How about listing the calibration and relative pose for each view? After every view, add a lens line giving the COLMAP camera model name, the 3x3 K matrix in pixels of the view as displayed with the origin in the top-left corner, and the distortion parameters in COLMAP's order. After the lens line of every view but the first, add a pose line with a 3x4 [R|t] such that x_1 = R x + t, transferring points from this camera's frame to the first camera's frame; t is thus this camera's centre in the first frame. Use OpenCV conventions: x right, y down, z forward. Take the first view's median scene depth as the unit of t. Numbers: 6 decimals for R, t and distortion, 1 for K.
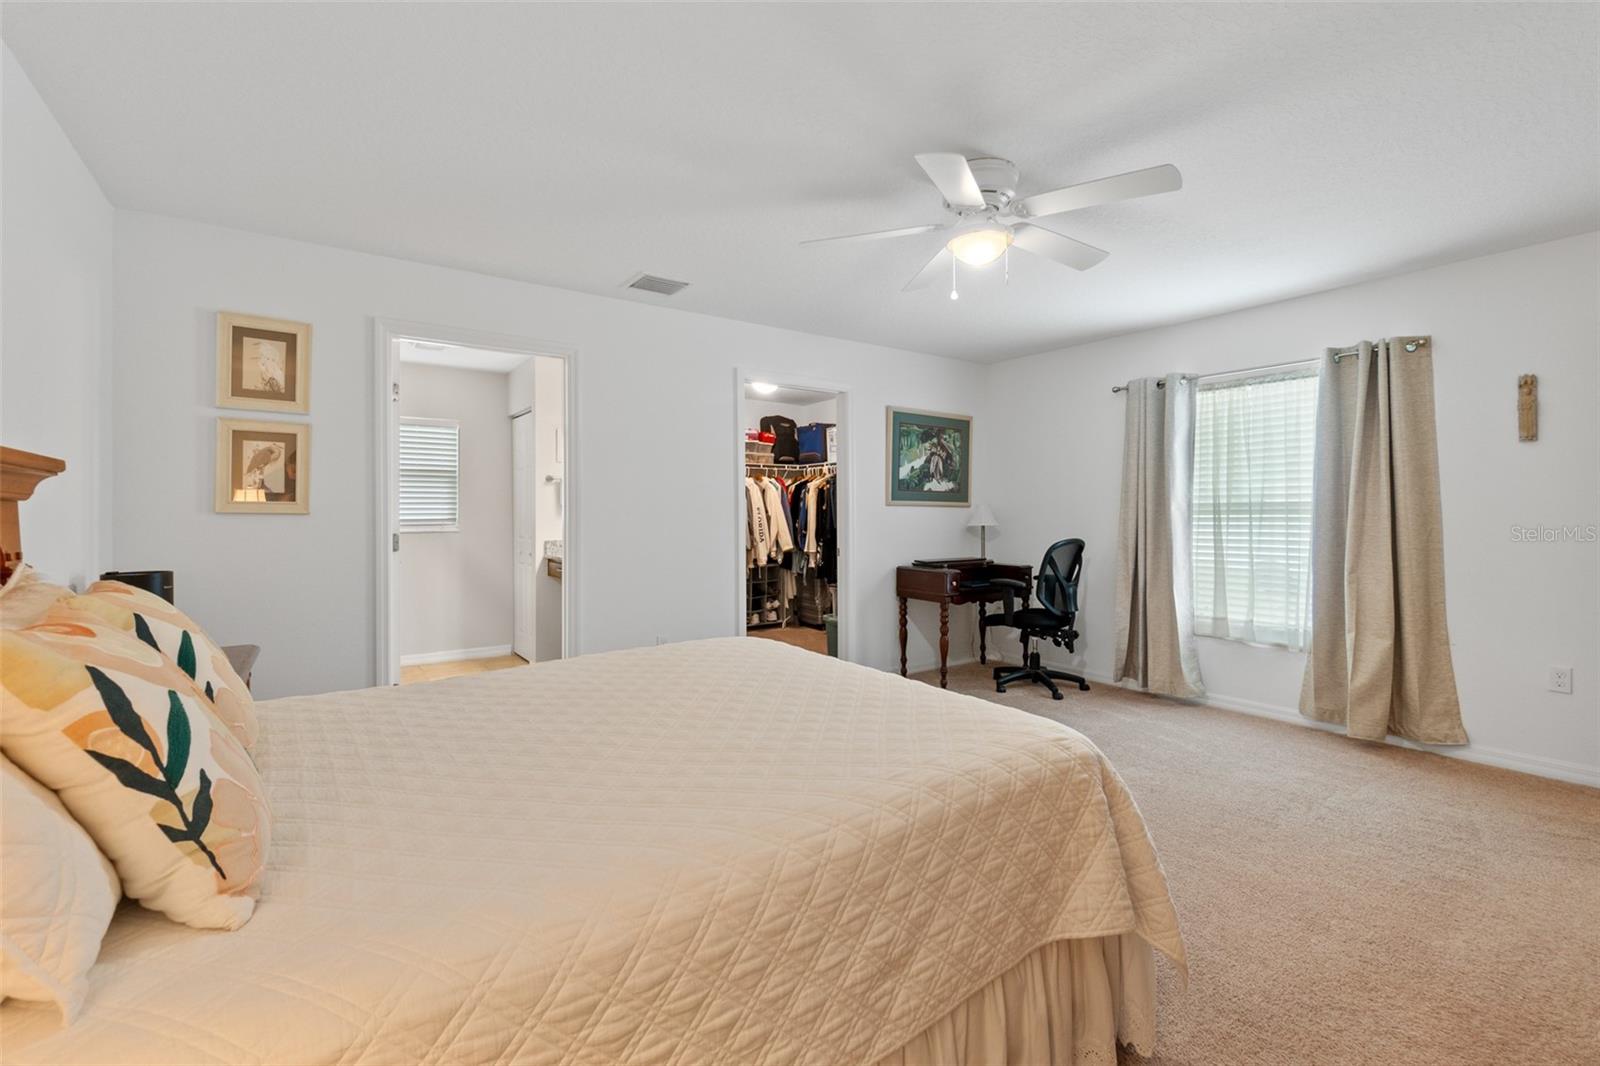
lens RADIAL K [[690.2, 0, 812.7], [0, 690.2, 514.8], [0, 0, 1]] dist [-0.008005, 0.000583]
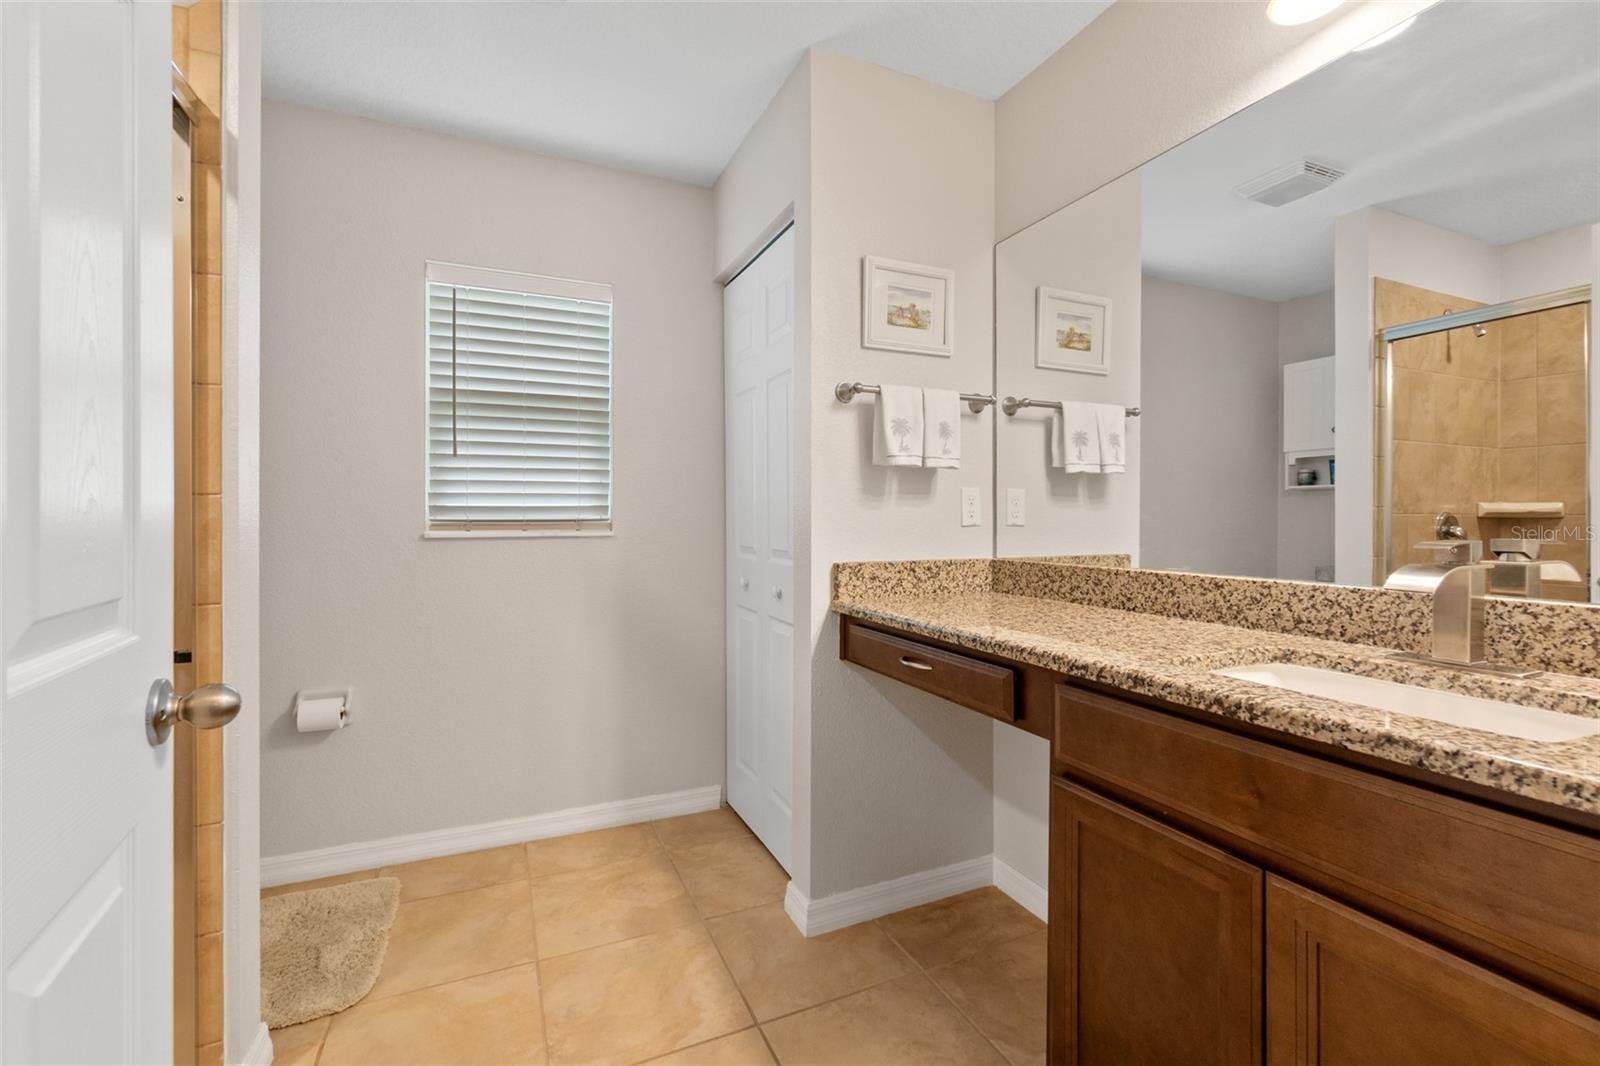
lens RADIAL K [[690.2, 0, 800.6], [0, 690.2, 521.2], [0, 0, 1]] dist [-0.008005, 0.000583]
pose [[0.980836, -0.004205, -0.194789, -0.326980], [0.005256, 0.999974, 0.004879, 0.012957], [0.194763, -0.005809, 0.980833, 0.623353]]
